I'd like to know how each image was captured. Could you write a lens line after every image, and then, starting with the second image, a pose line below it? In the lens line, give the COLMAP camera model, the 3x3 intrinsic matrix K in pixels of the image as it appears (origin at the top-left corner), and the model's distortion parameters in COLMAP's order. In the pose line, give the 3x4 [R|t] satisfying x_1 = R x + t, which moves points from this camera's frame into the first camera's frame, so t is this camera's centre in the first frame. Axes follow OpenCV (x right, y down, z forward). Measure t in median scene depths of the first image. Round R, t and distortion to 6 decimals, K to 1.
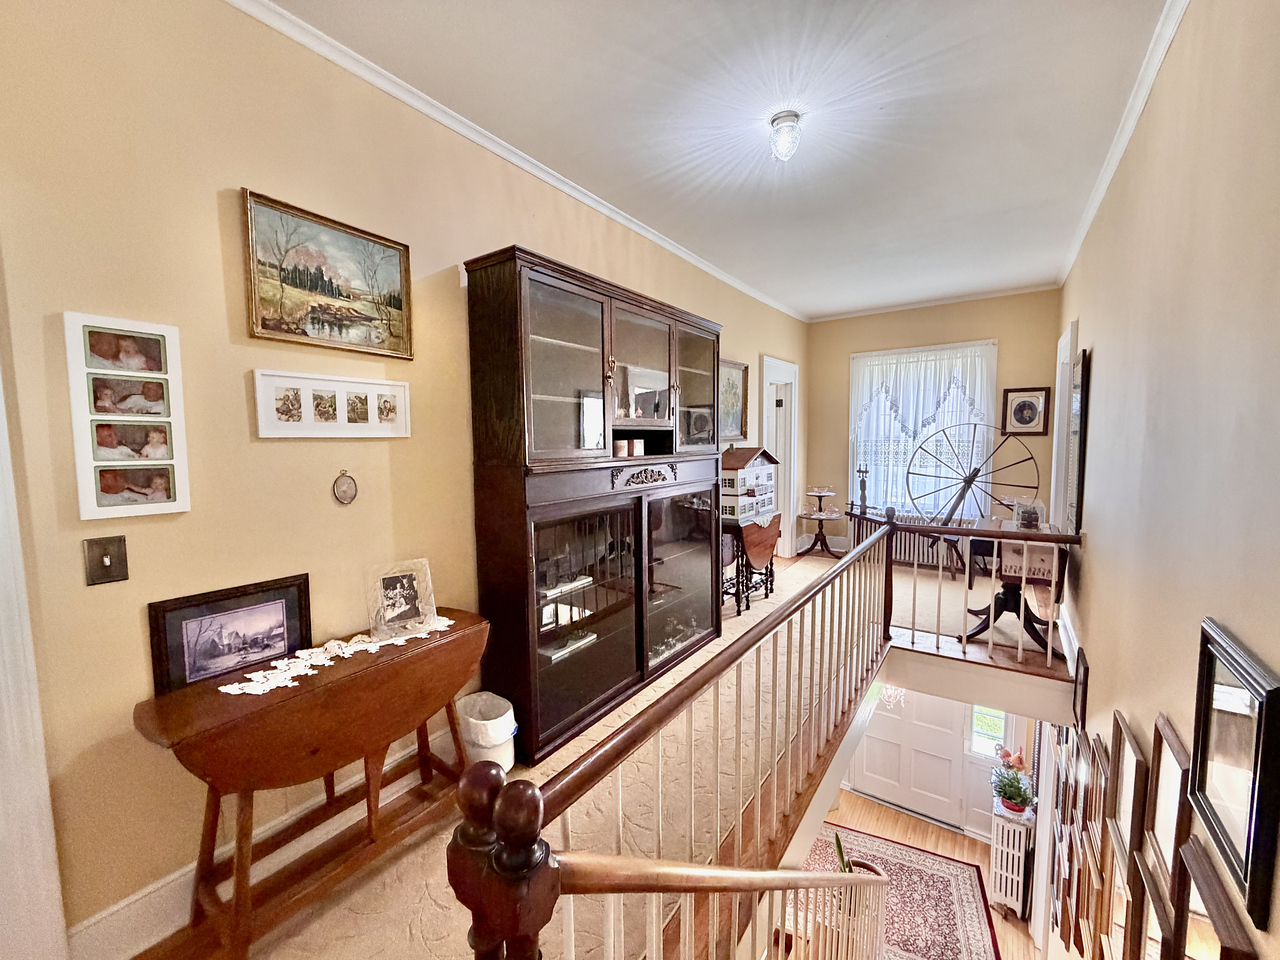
lens RADIAL K [[508.7, 0, 639.5], [0, 508.7, 479.1], [0, 0, 1]] dist [-0.001164, 0.000550]
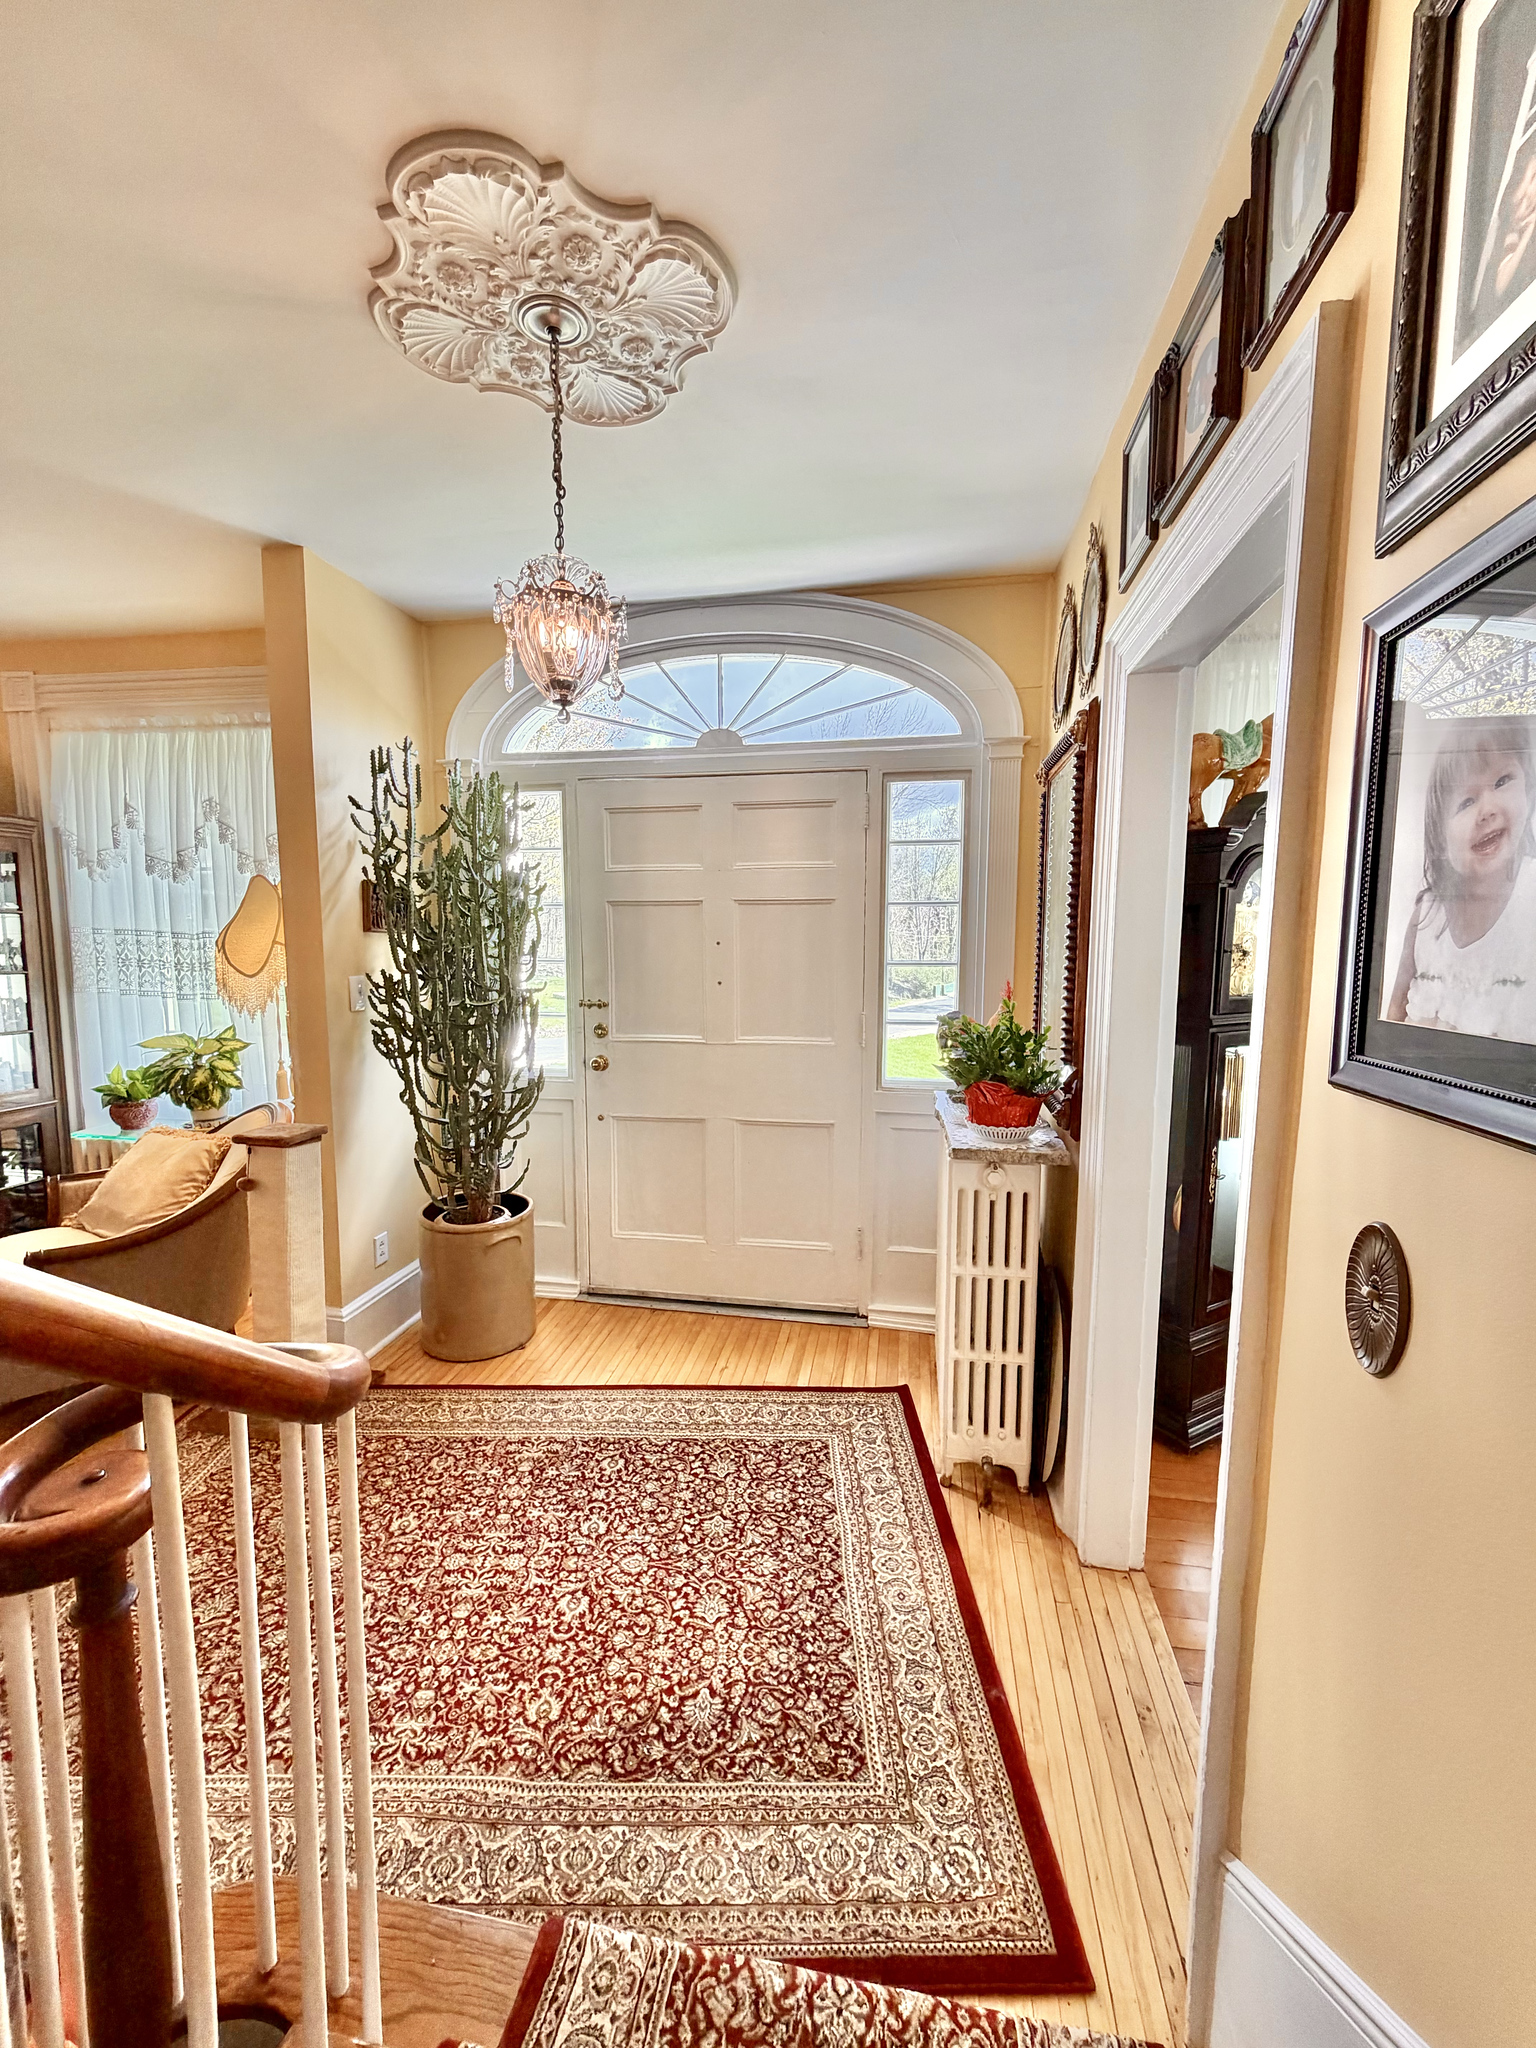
lens RADIAL K [[813.9, 0, 769.4], [0, 813.9, 1024.9], [0, 0, 1]] dist [-0.001164, 0.000550]
pose [[0.902969, -0.032955, 0.428441, 0.401731], [0.021840, 0.999286, 0.030835, 0.553489], [-0.429151, -0.018486, 0.903044, 0.616151]]
